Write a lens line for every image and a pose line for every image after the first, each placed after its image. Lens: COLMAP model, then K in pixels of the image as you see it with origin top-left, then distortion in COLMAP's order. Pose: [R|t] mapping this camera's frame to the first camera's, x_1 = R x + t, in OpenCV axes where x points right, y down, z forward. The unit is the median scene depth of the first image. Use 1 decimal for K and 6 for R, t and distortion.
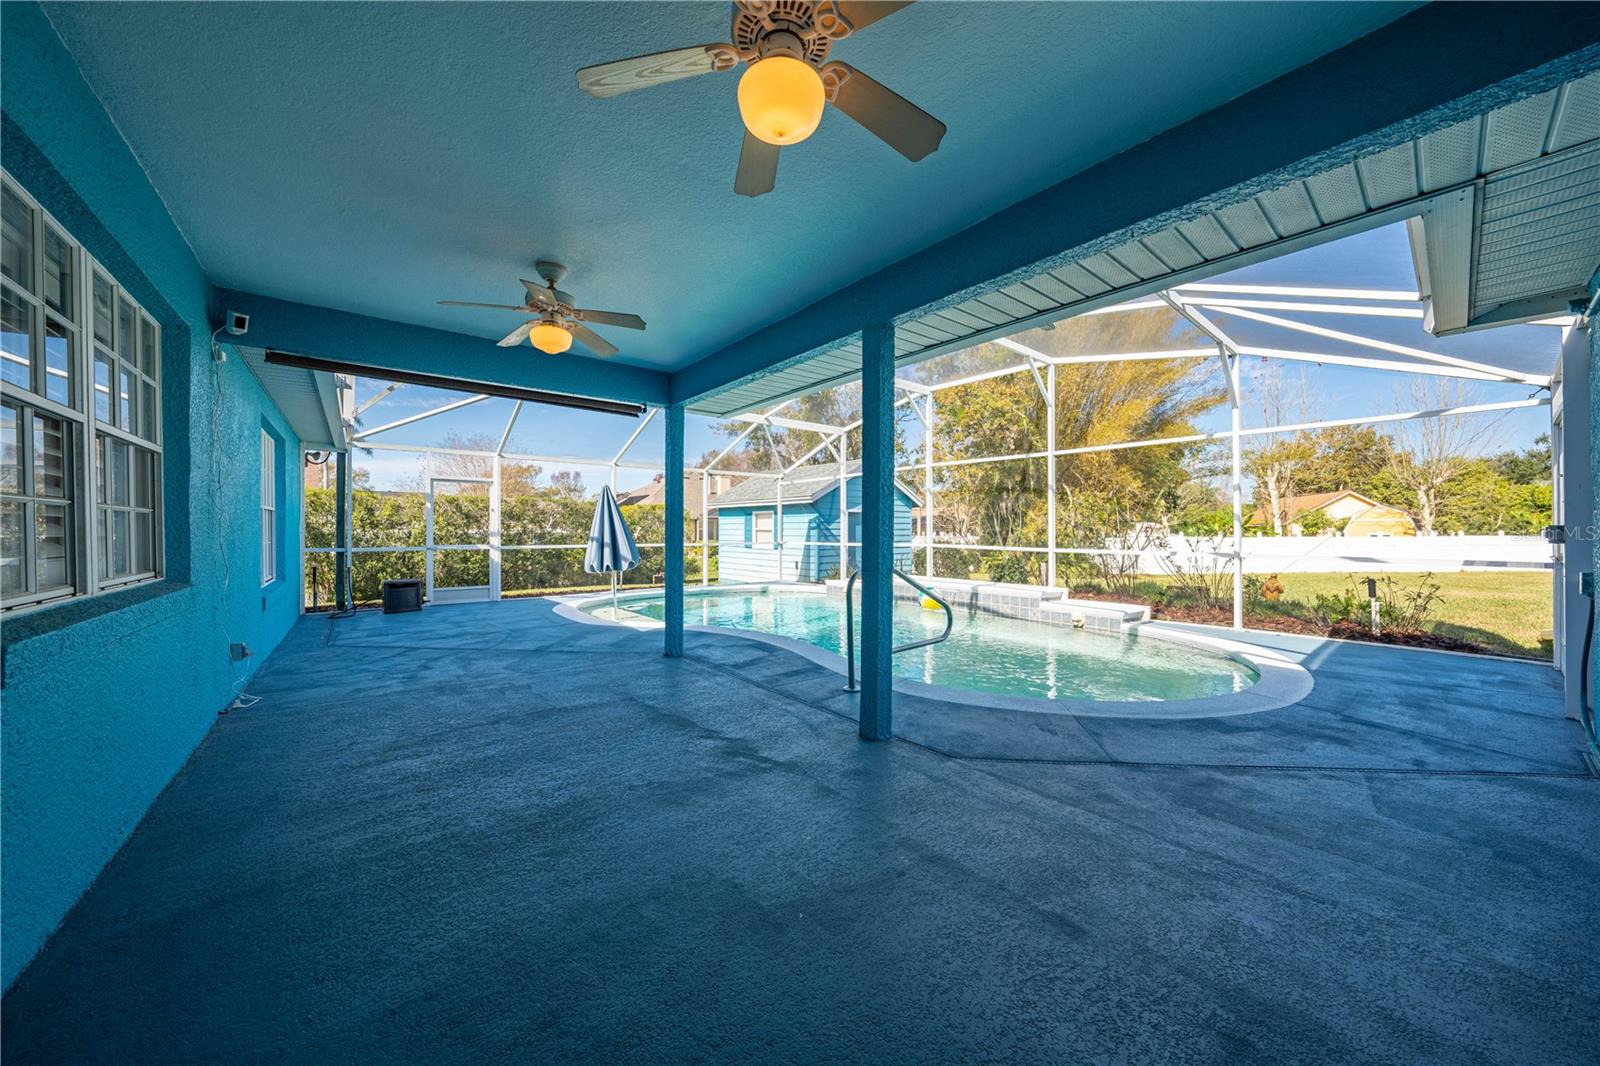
lens RADIAL K [[548.9, 0, 798.5], [0, 548.9, 529.5], [0, 0, 1]] dist [-0.021495, 0.002255]
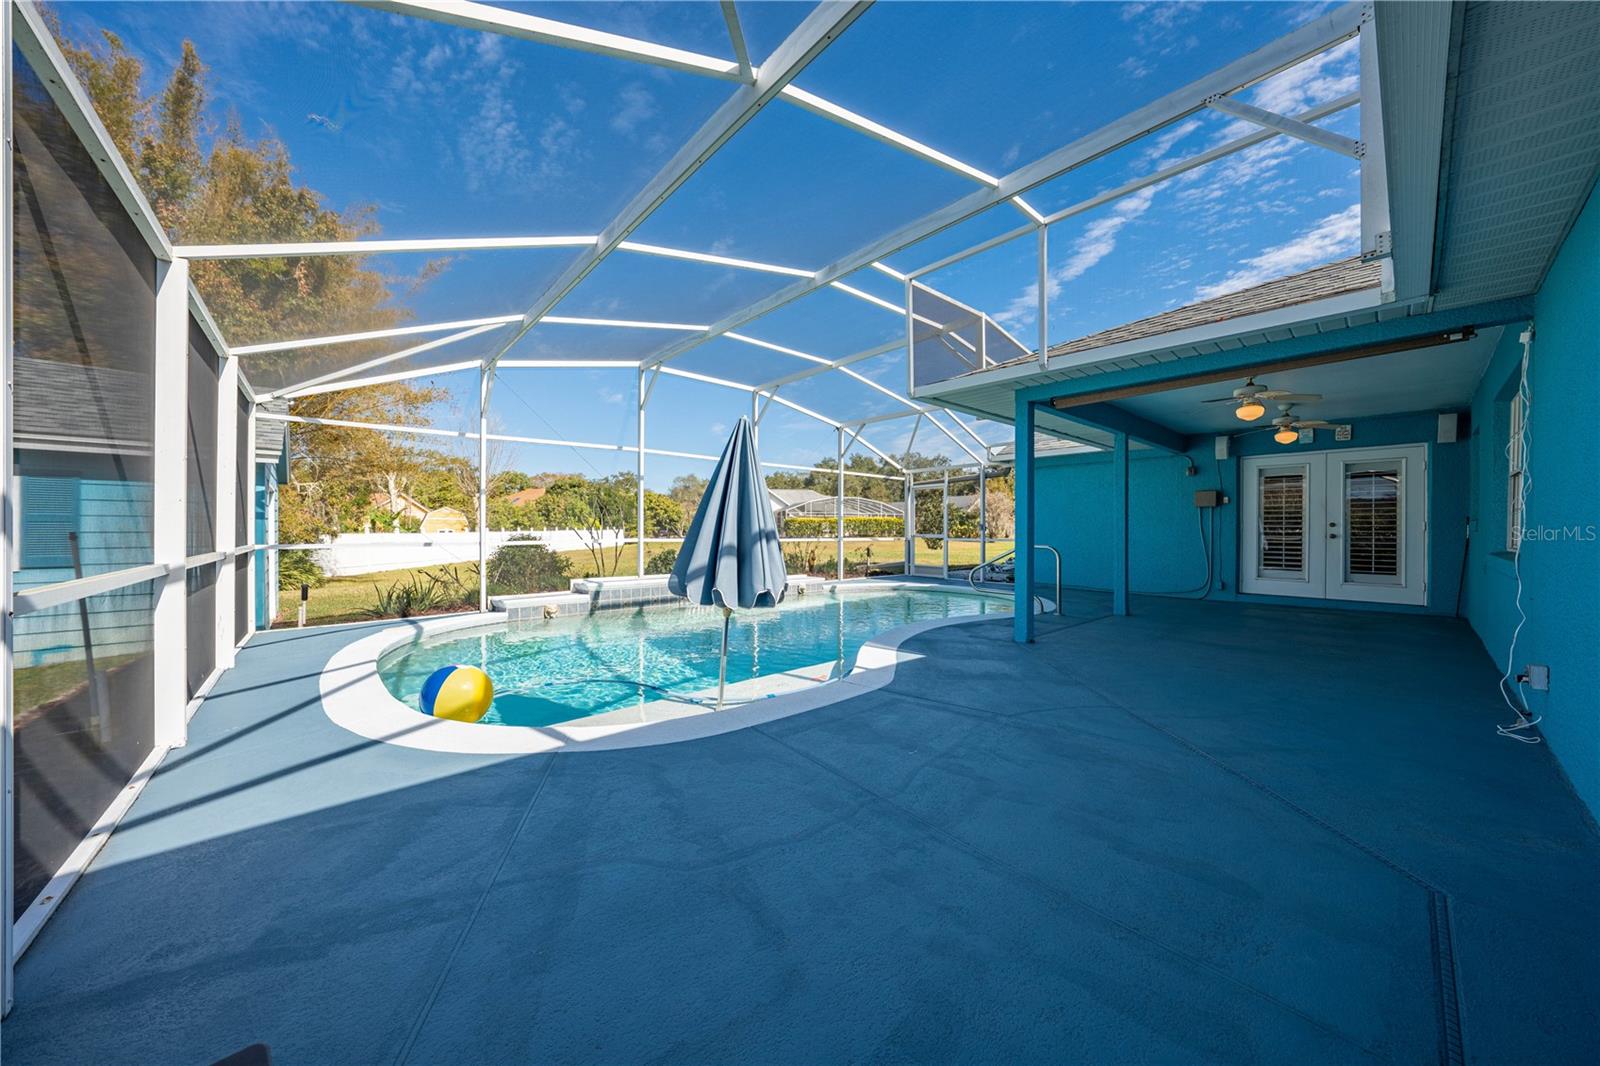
lens RADIAL K [[548.9, 0, 803.9], [0, 548.9, 532.4], [0, 0, 1]] dist [-0.021495, 0.002255]
pose [[-0.039804, -0.004723, 0.999196, -0.897256], [-0.005518, 0.999975, 0.004507, 0.014388], [-0.999192, -0.005334, -0.039829, 1.031464]]
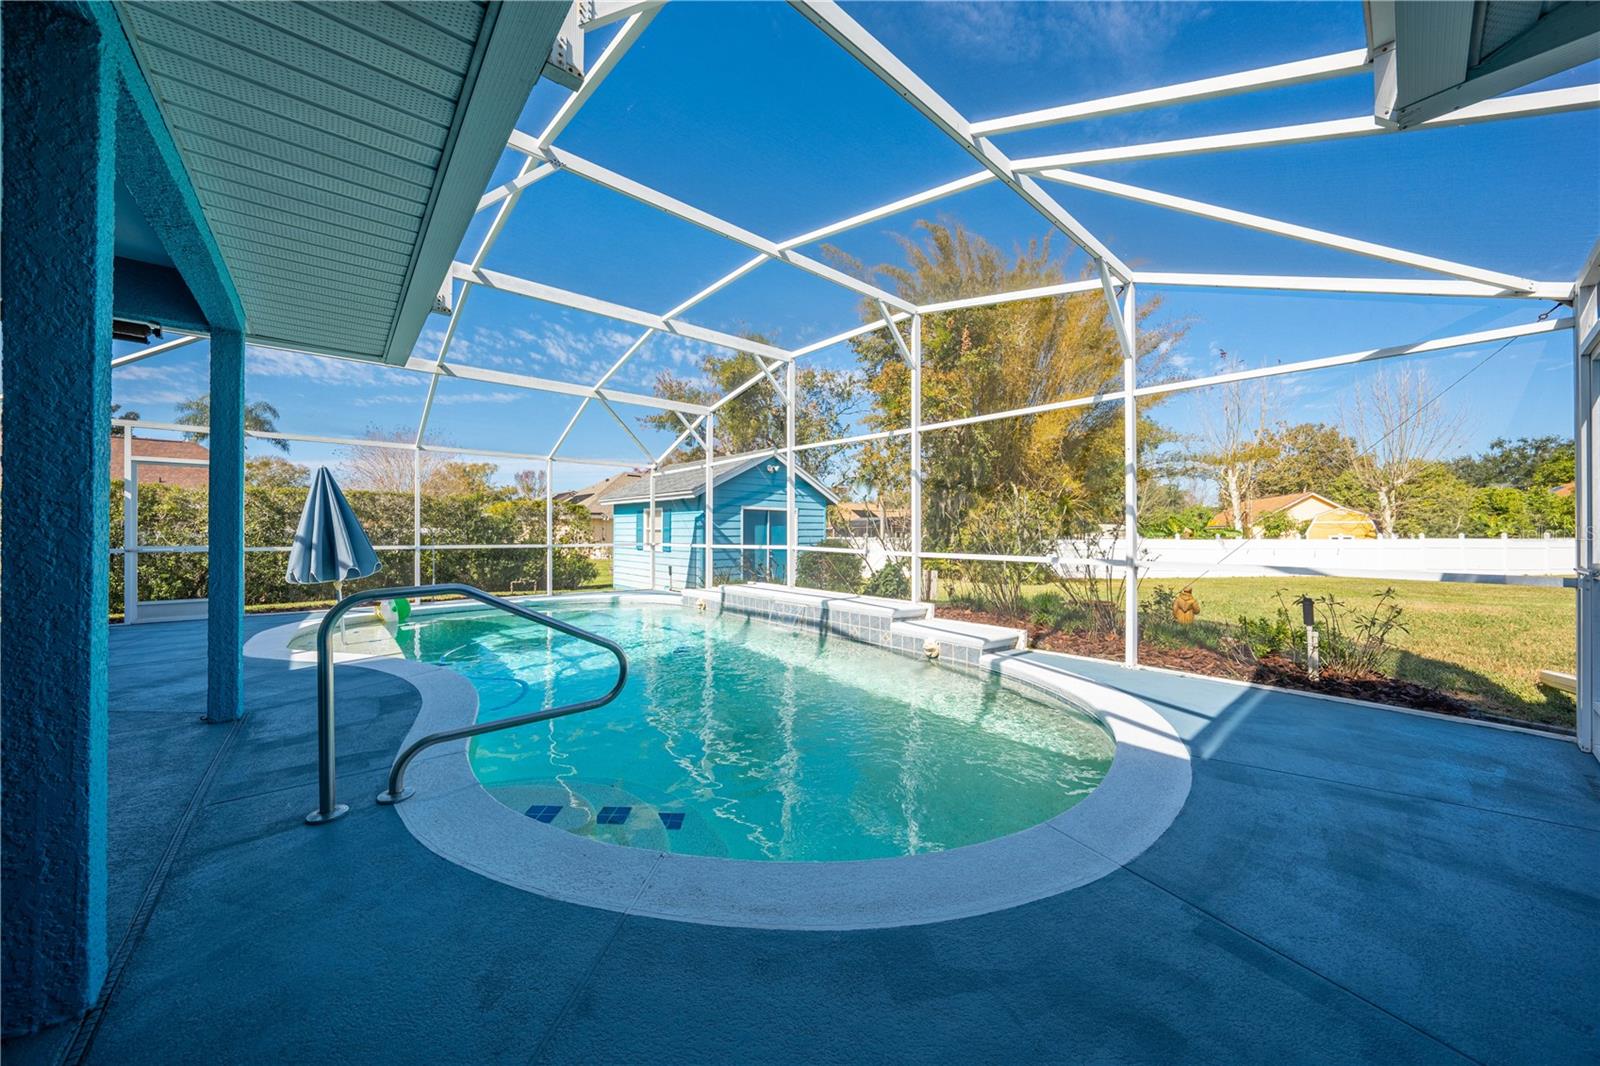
lens RADIAL K [[548.9, 0, 798.2], [0, 548.9, 532.0], [0, 0, 1]] dist [-0.021495, 0.002255]
pose [[0.999459, 0.002412, 0.032789, 0.286319], [-0.002463, 0.999996, 0.001535, 0.005247], [-0.032785, -0.001615, 0.999461, 0.241497]]
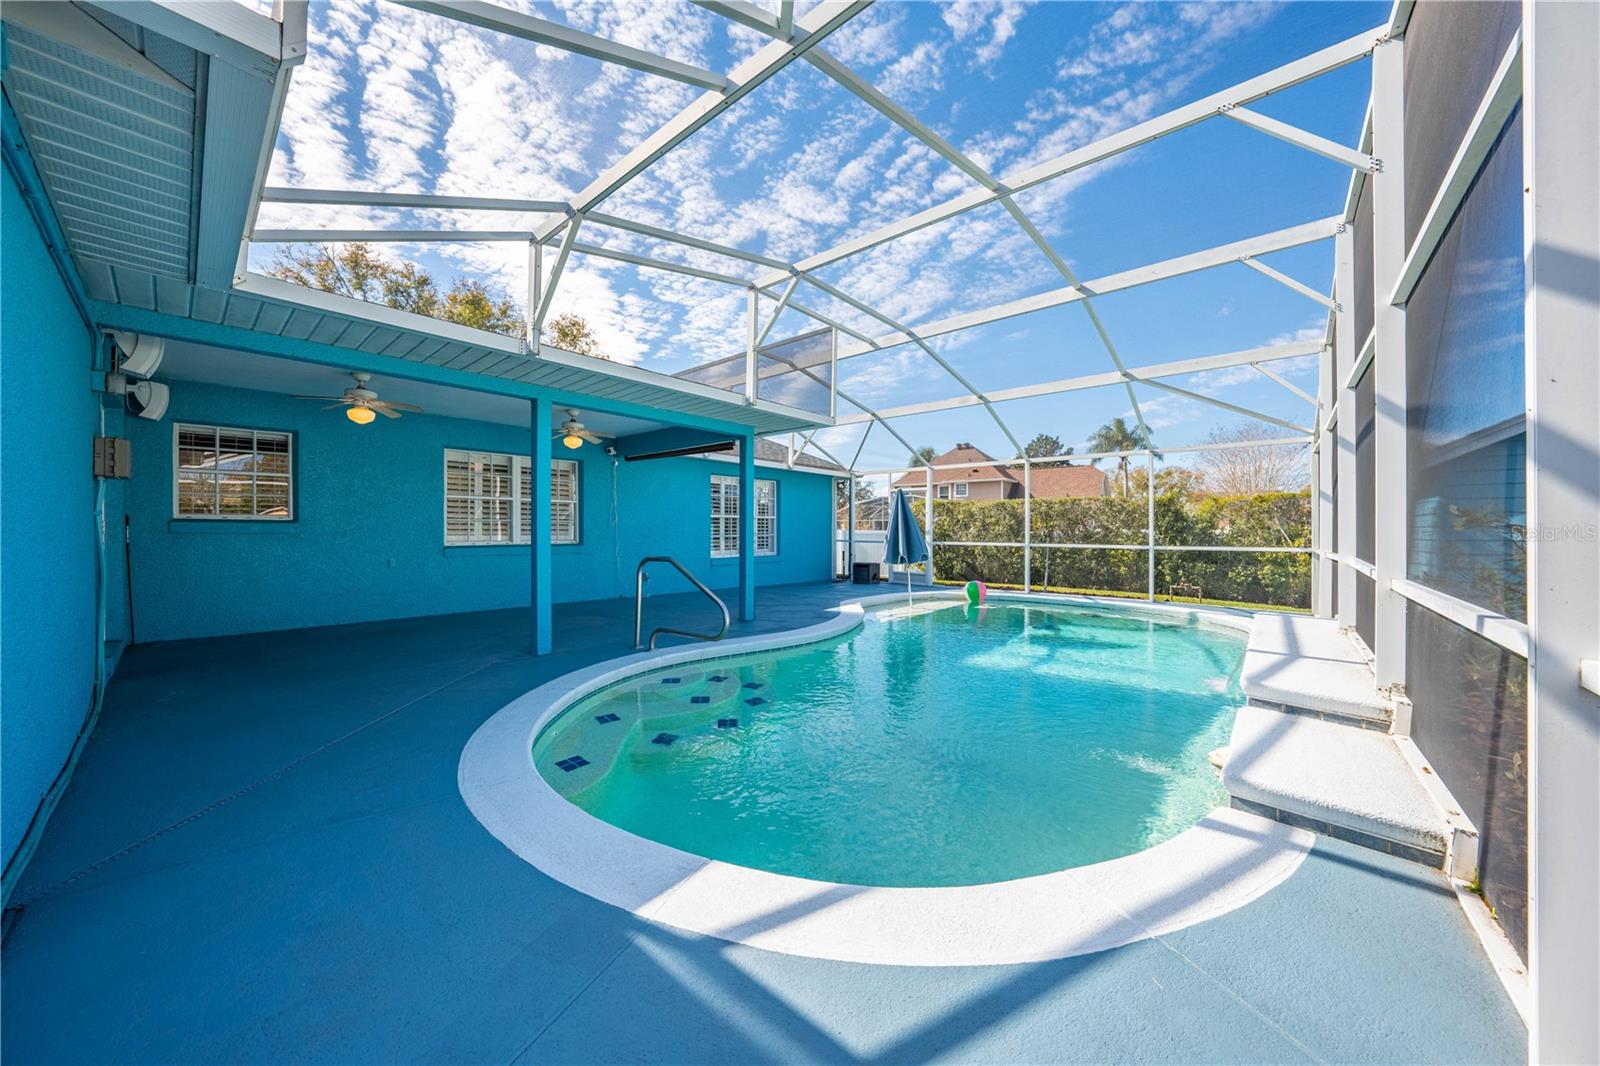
lens RADIAL K [[548.9, 0, 799.3], [0, 548.9, 532.3], [0, 0, 1]] dist [-0.021495, 0.002255]
pose [[0.179885, 0.003315, -0.983682, 0.759160], [0.000321, 0.999994, 0.003429, 0.003382], [0.983688, -0.000933, 0.179883, 0.600473]]
